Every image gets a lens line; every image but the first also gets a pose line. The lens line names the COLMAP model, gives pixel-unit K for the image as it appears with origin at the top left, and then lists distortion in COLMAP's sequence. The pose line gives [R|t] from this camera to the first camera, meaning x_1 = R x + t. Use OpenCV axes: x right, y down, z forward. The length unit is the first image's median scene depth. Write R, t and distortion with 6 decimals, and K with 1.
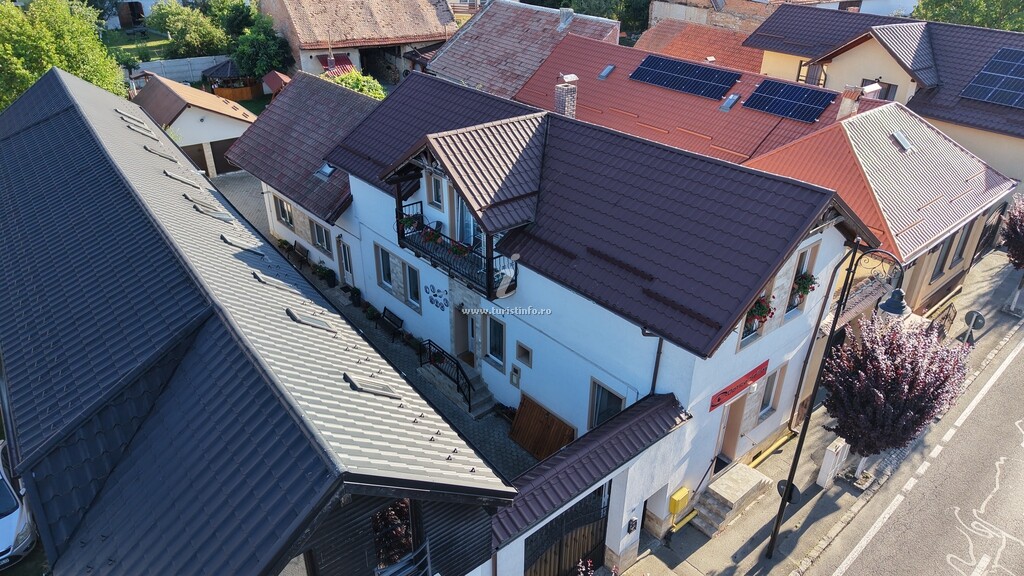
lens RADIAL K [[680.6, 0, 504.9], [0, 680.6, 293.2], [0, 0, 1]] dist [0.009535, -0.003054]
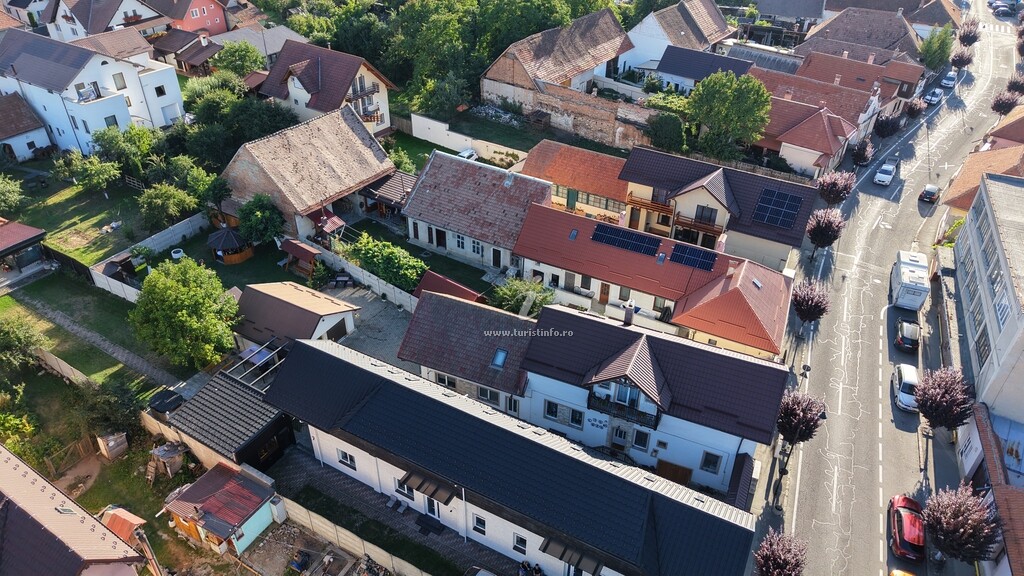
lens RADIAL K [[680.6, 0, 515.3], [0, 680.6, 282.5], [0, 0, 1]] dist [0.009535, -0.003054]
pose [[0.908185, -0.233551, 0.347352, -0.988201], [0.207036, 0.971883, 0.112155, -0.723781], [-0.363779, -0.029943, 0.931004, -0.835178]]
